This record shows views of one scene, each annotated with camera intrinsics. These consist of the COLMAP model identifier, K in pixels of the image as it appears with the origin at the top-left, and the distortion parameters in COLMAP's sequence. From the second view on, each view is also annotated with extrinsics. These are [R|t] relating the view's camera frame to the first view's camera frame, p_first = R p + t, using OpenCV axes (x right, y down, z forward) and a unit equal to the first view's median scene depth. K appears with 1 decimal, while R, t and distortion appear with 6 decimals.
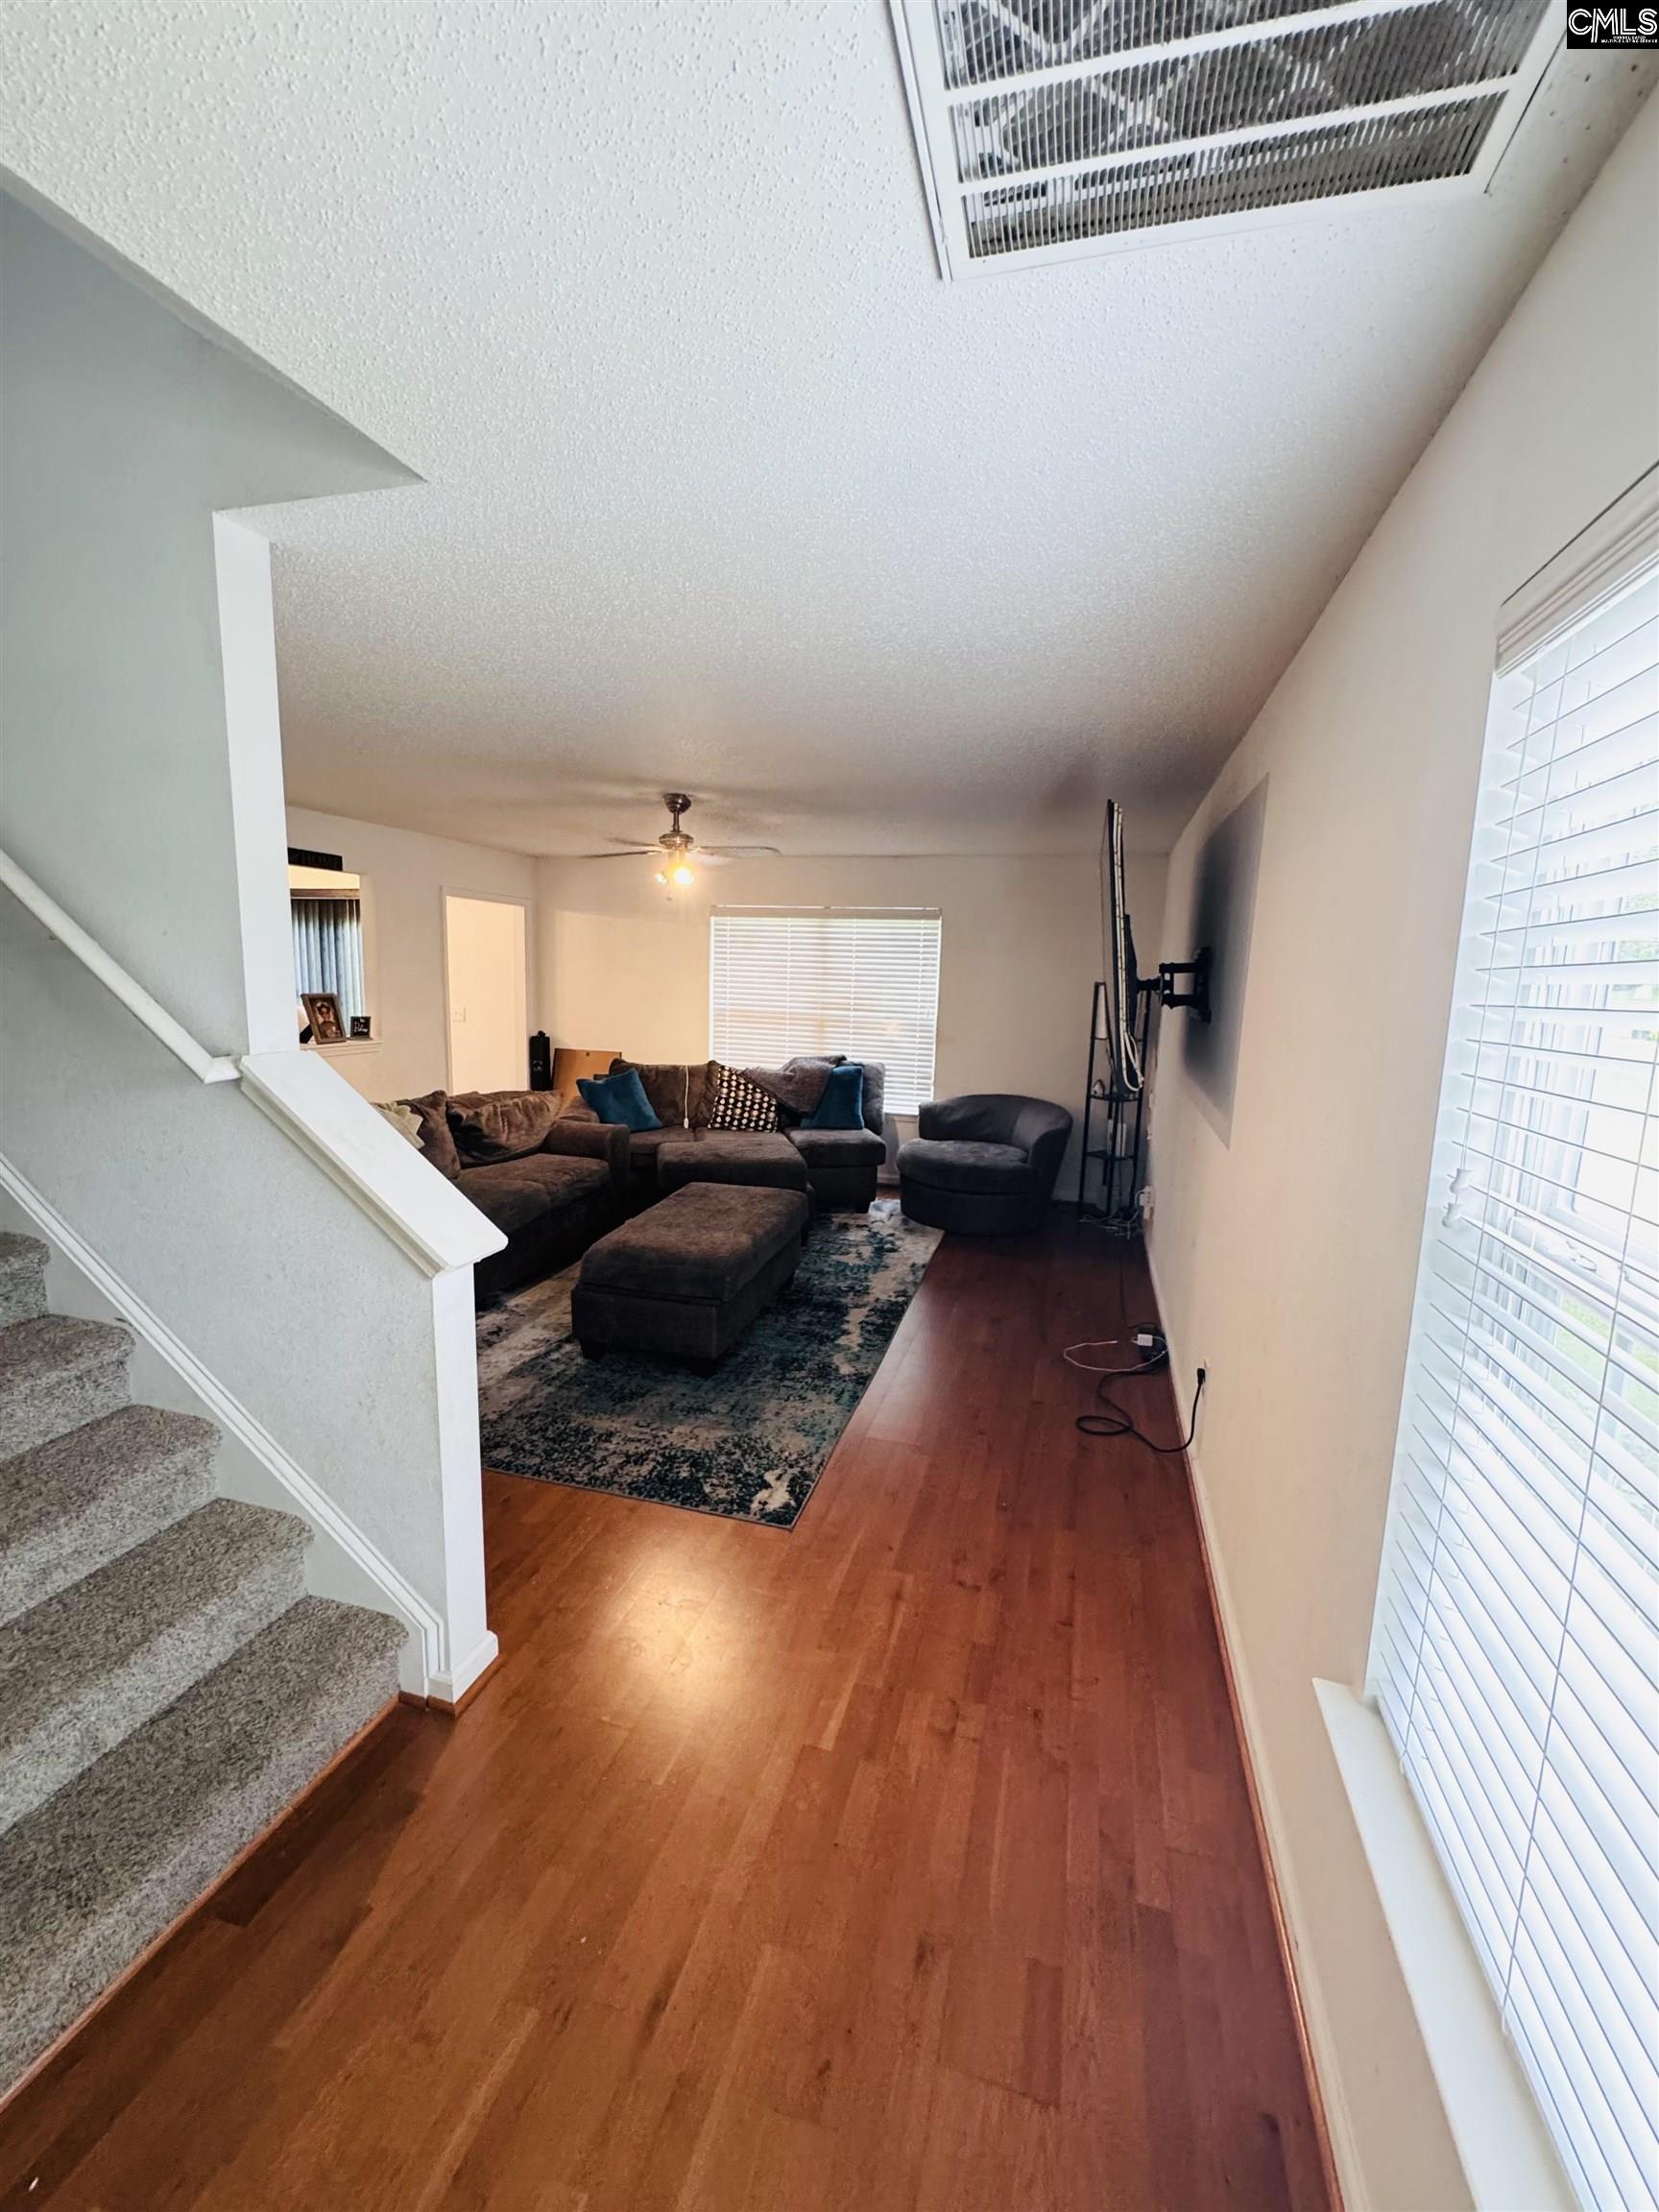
lens RADIAL K [[884.4, 0, 830.7], [0, 884.4, 1101.9], [0, 0, 1]] dist [-0.004716, 0.001117]
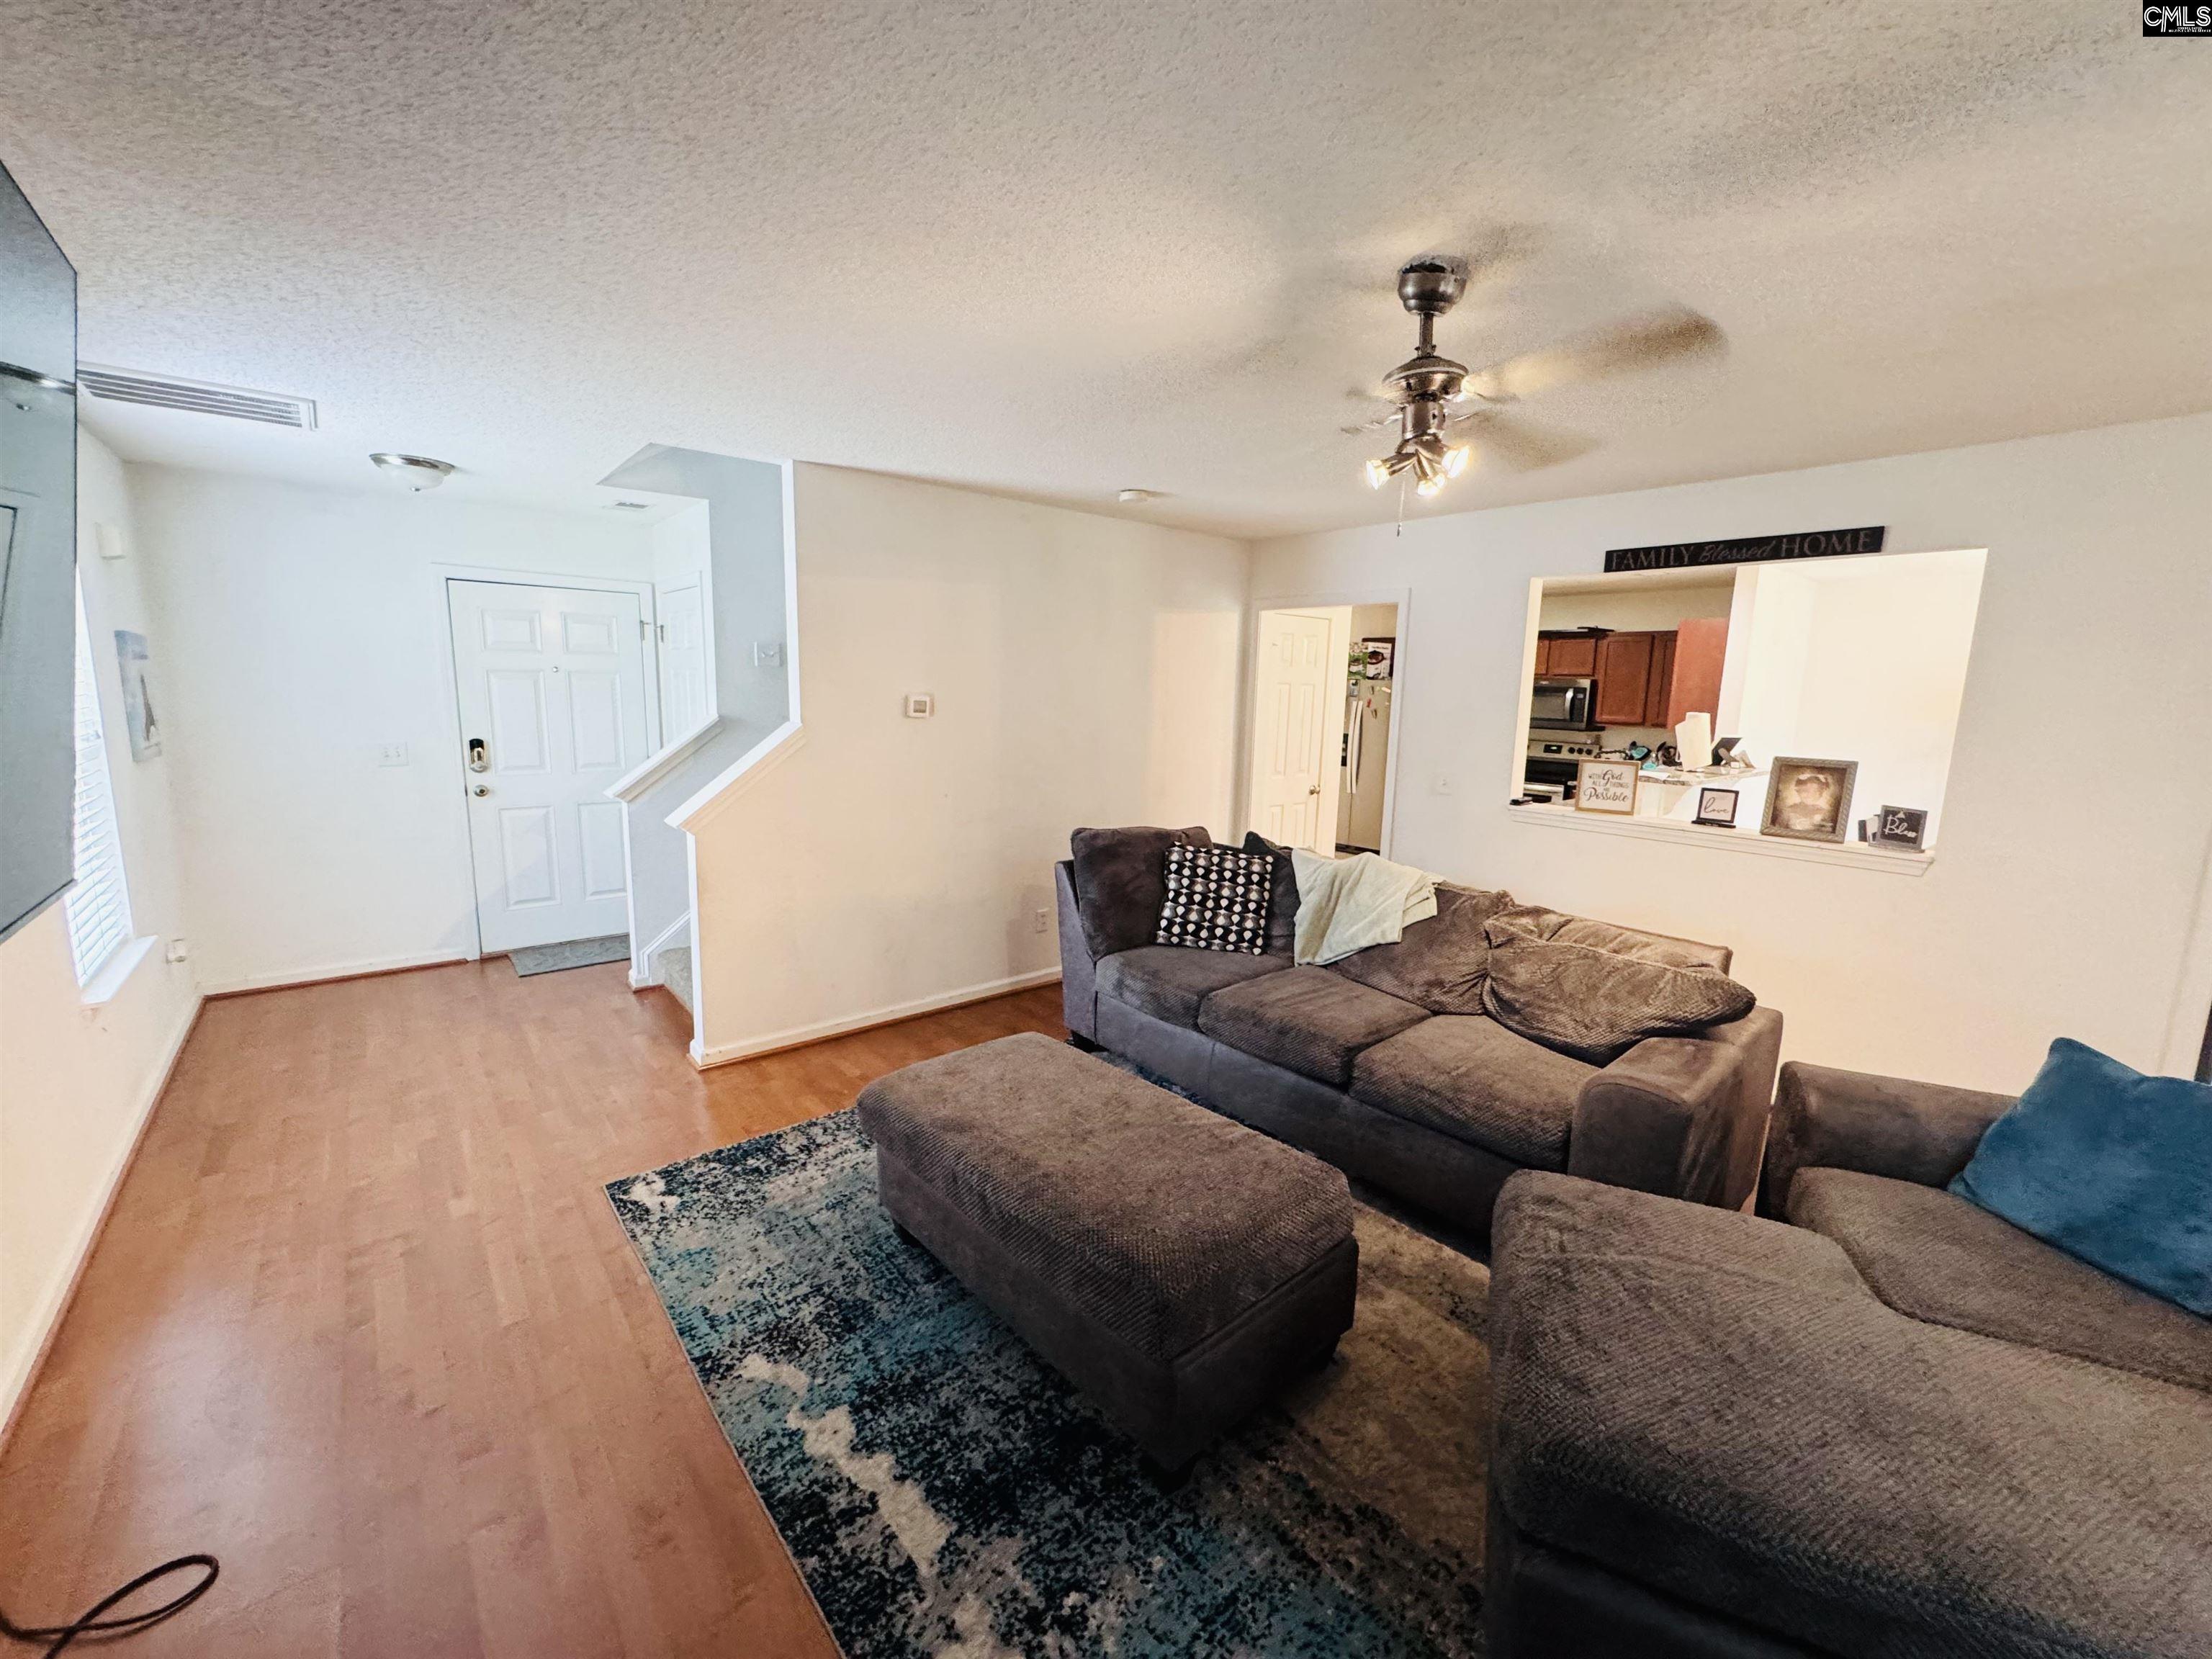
lens RADIAL K [[884.4, 0, 1104.5], [0, 884.4, 829.3], [0, 0, 1]] dist [-0.004716, 0.001117]
pose [[-0.557446, 0.091261, -0.825182, 0.260122], [-0.163114, 0.962528, 0.216641, -0.151380], [0.814032, 0.255365, -0.521672, 1.093387]]
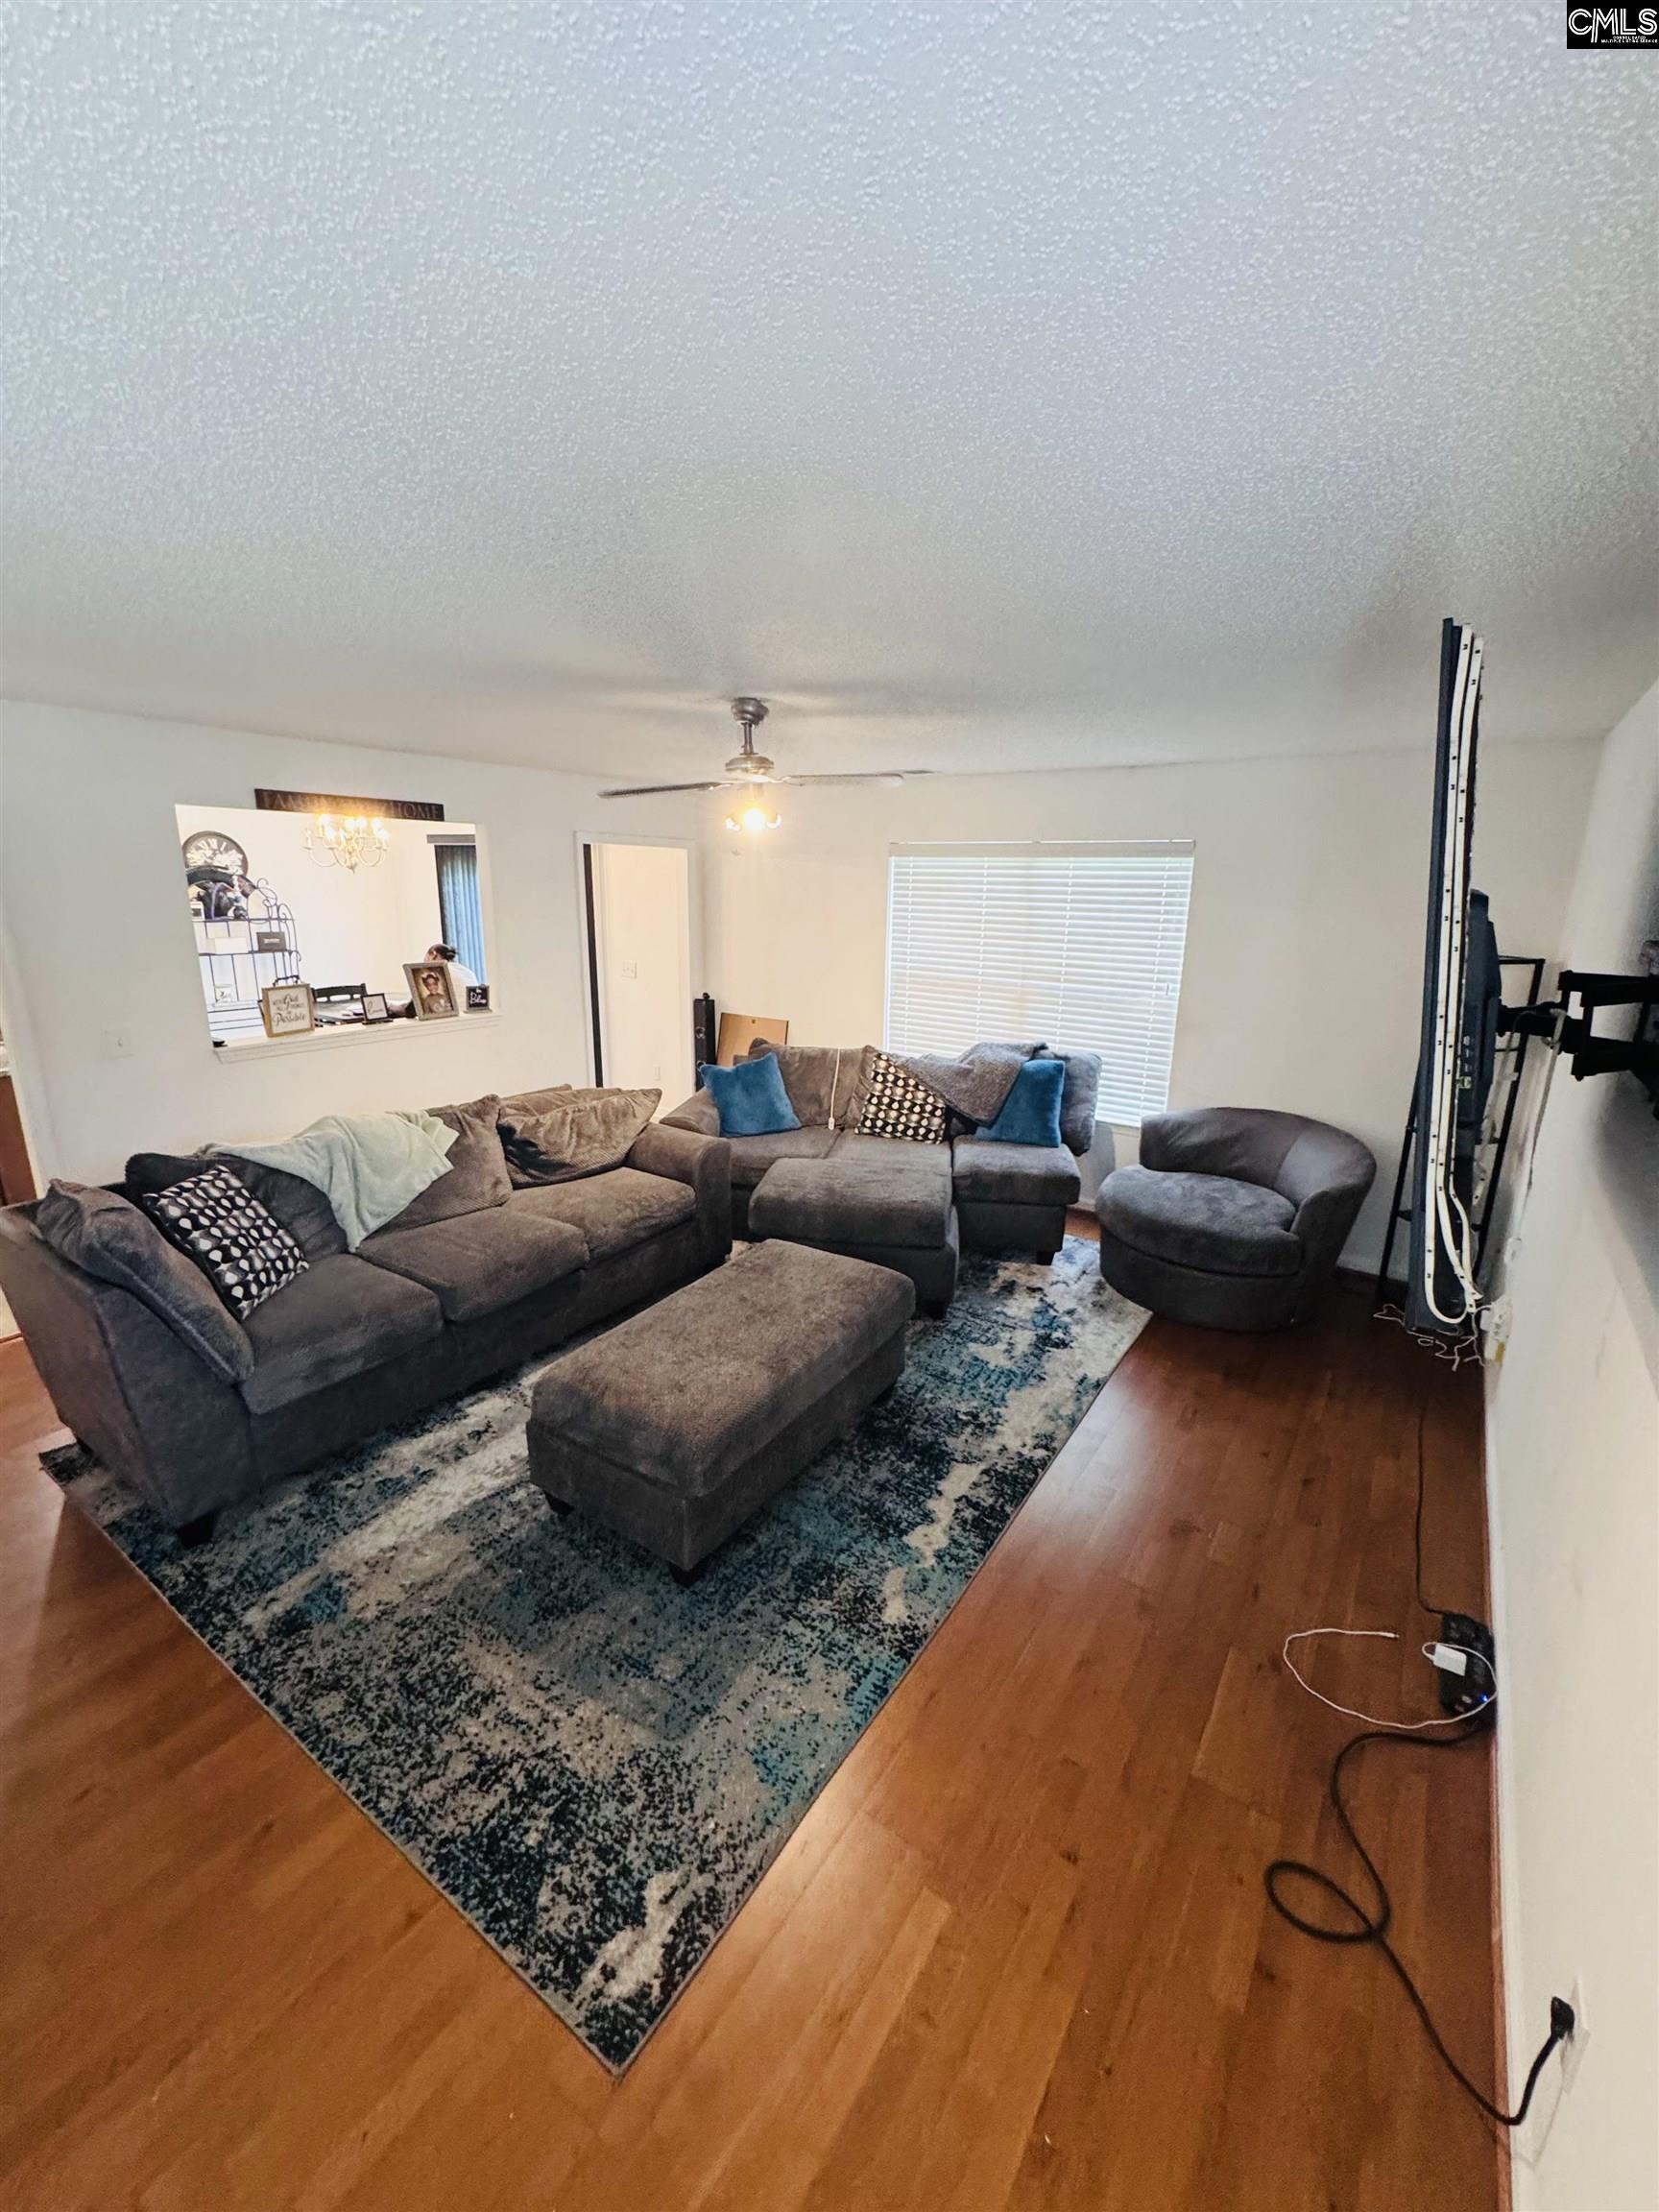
lens RADIAL K [[884.4, 0, 830.6], [0, 884.4, 1103.0], [0, 0, 1]] dist [-0.004716, 0.001117]
pose [[0.946572, 0.063784, -0.316121, 0.119115], [-0.034874, 0.994743, 0.096286, -0.096489], [0.320601, -0.080117, 0.943820, 0.323554]]
